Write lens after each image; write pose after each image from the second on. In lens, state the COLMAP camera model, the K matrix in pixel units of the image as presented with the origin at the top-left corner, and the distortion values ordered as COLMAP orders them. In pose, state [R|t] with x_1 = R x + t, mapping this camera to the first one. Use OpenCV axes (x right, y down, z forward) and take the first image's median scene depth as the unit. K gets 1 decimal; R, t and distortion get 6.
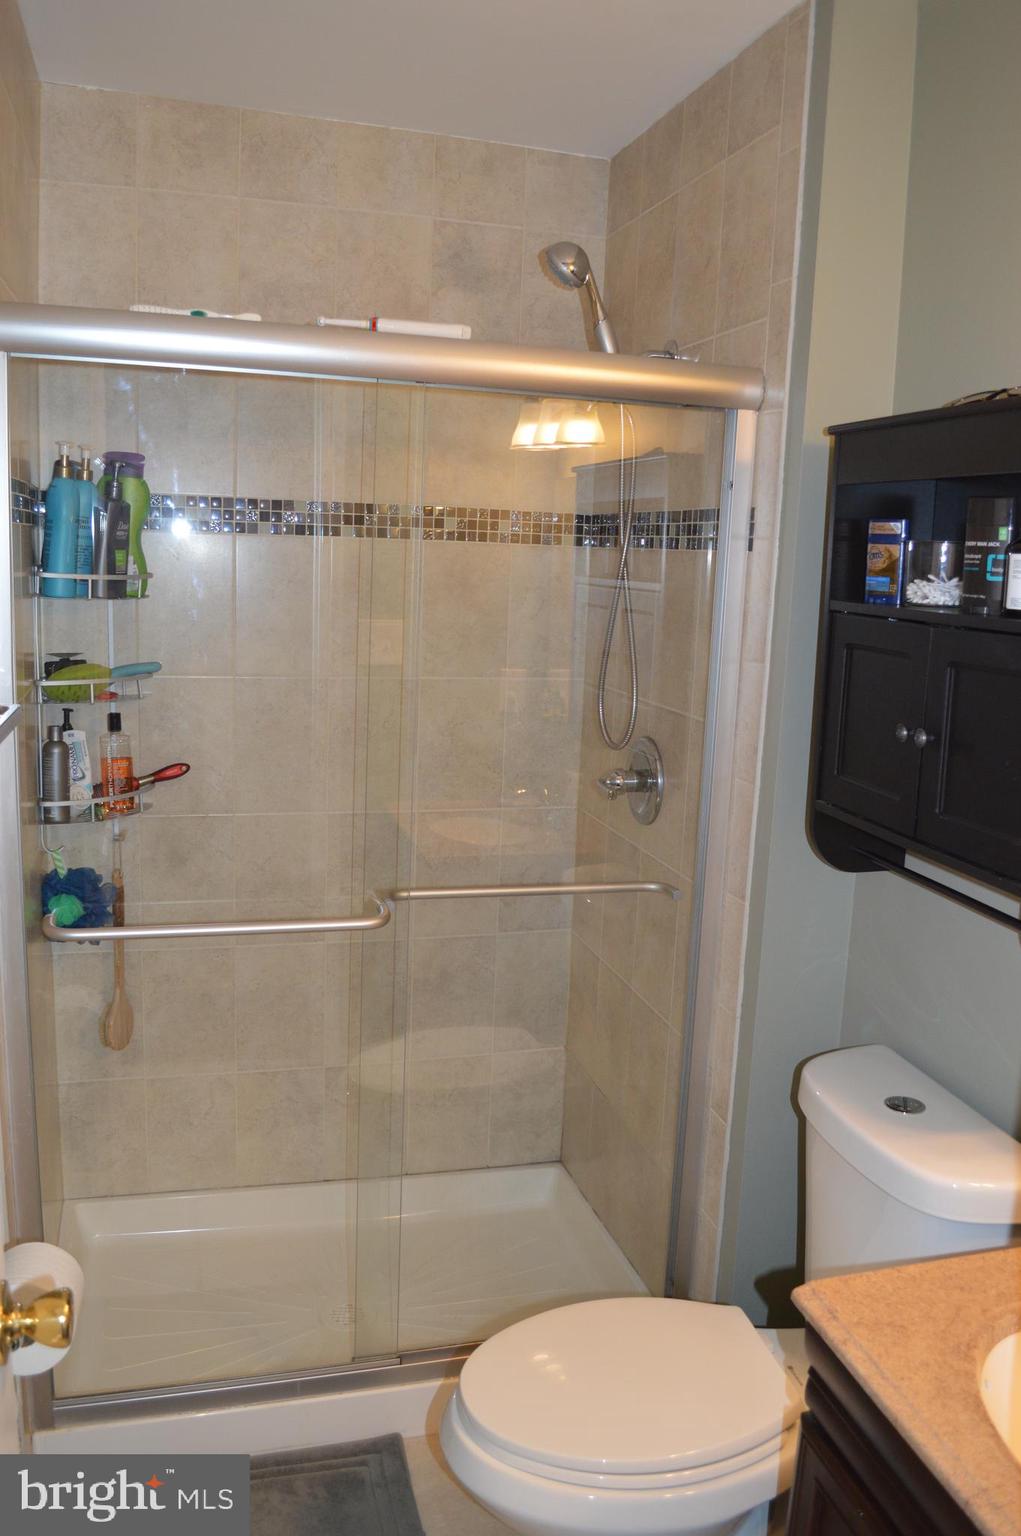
lens RADIAL K [[1228.0, 0, 510.5], [0, 1228.0, 768.0], [0, 0, 1]] dist [-0.079582, 0.008047]
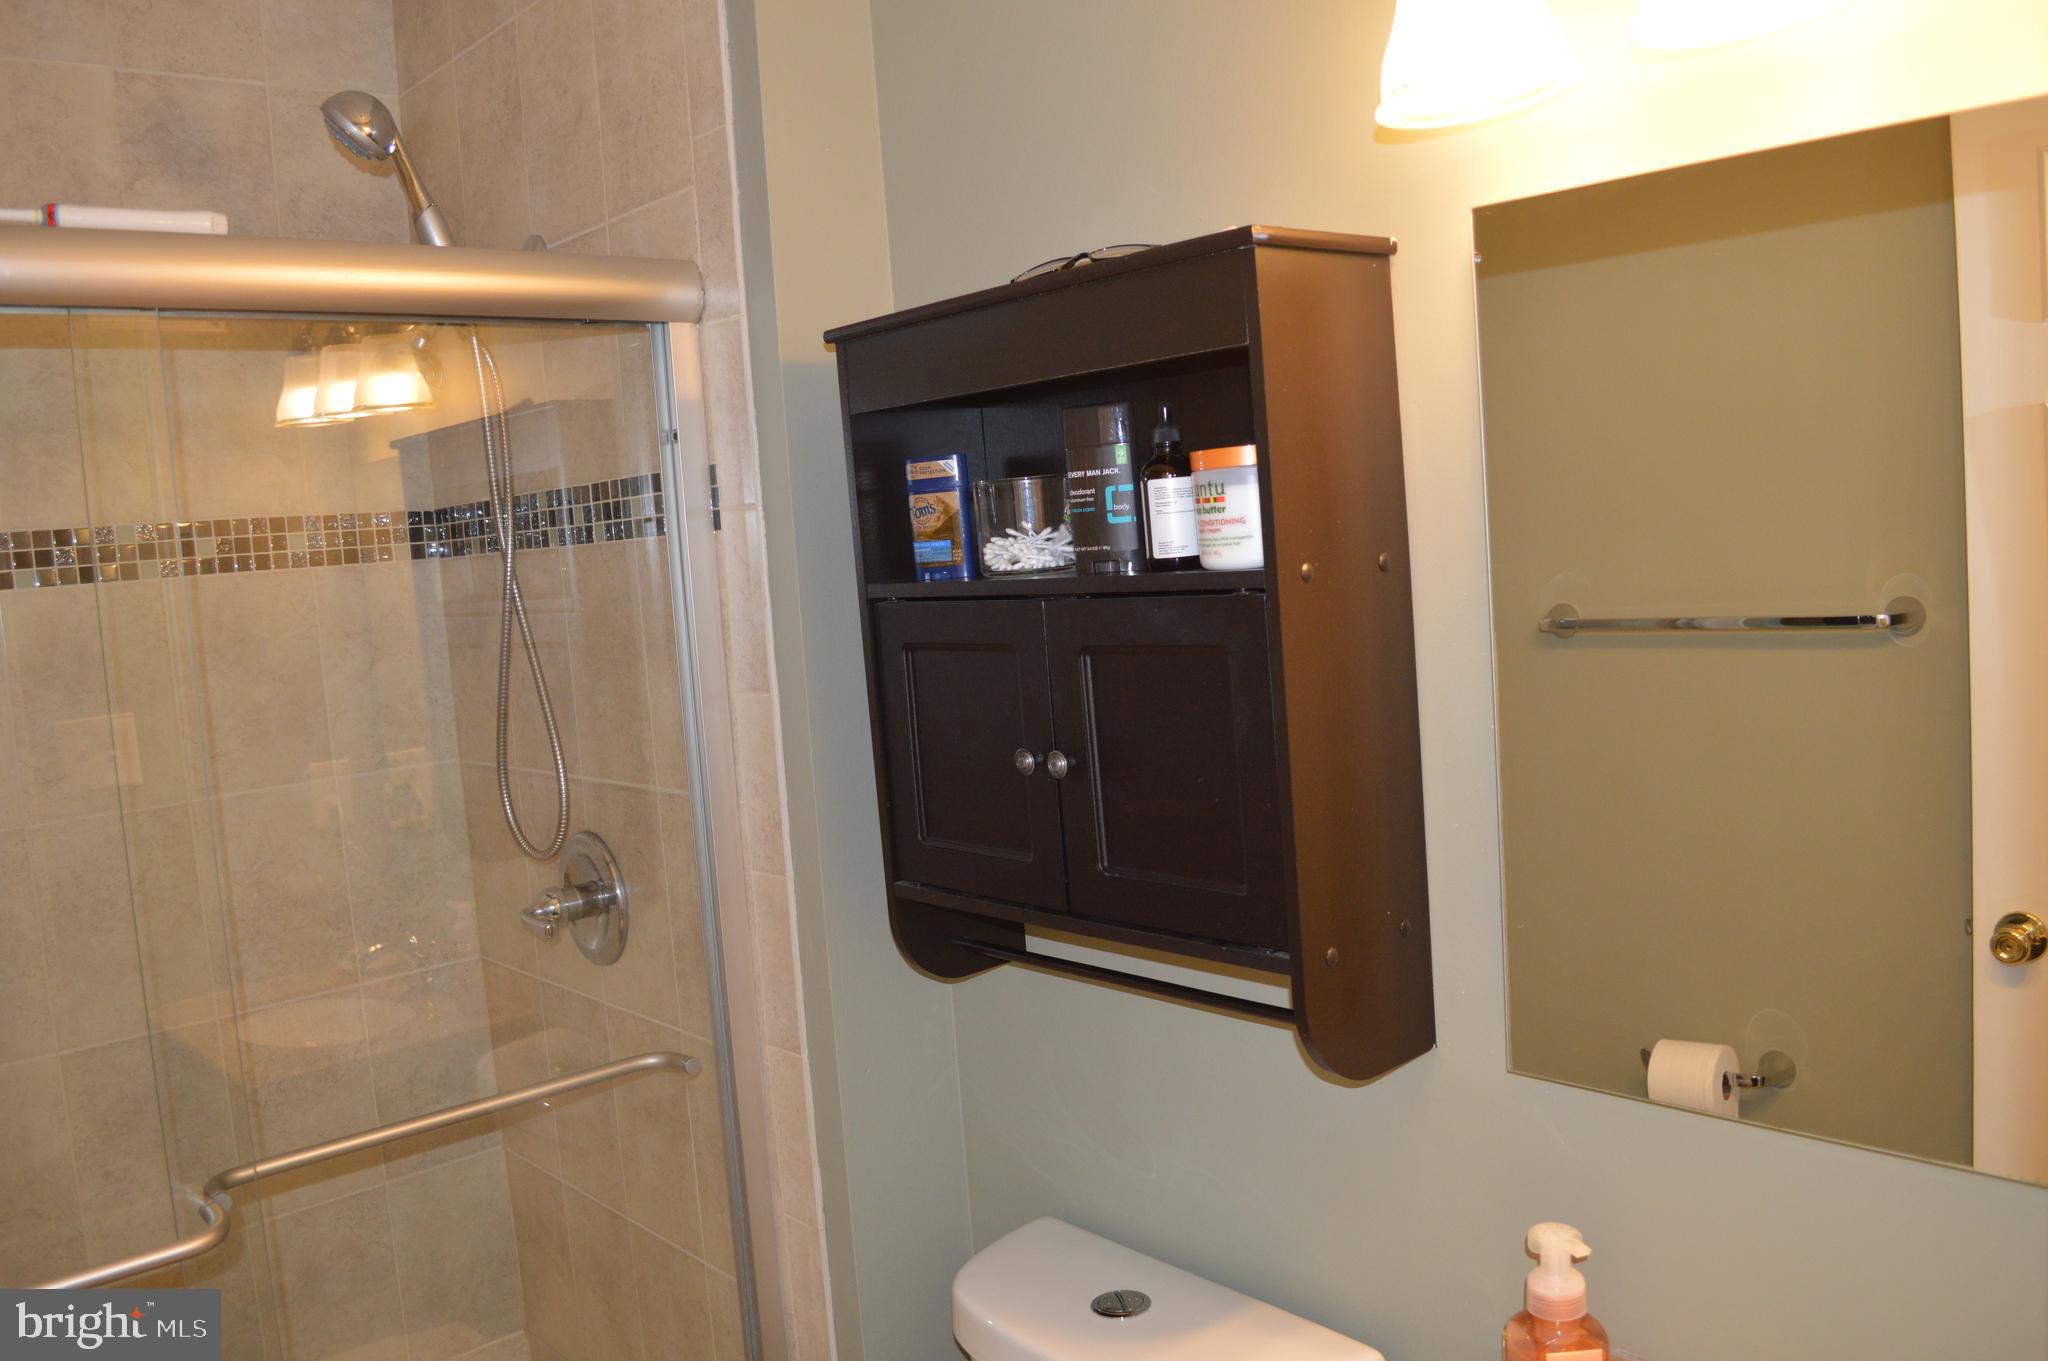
lens RADIAL K [[1637.3, 0, 1024.0], [0, 1637.3, 680.5], [0, 0, 1]] dist [-0.079582, 0.008047]
pose [[0.893781, -0.143099, 0.425062, -0.041008], [0.182229, 0.981847, -0.052631, -0.018153], [-0.409814, 0.124499, 0.903633, 0.127135]]
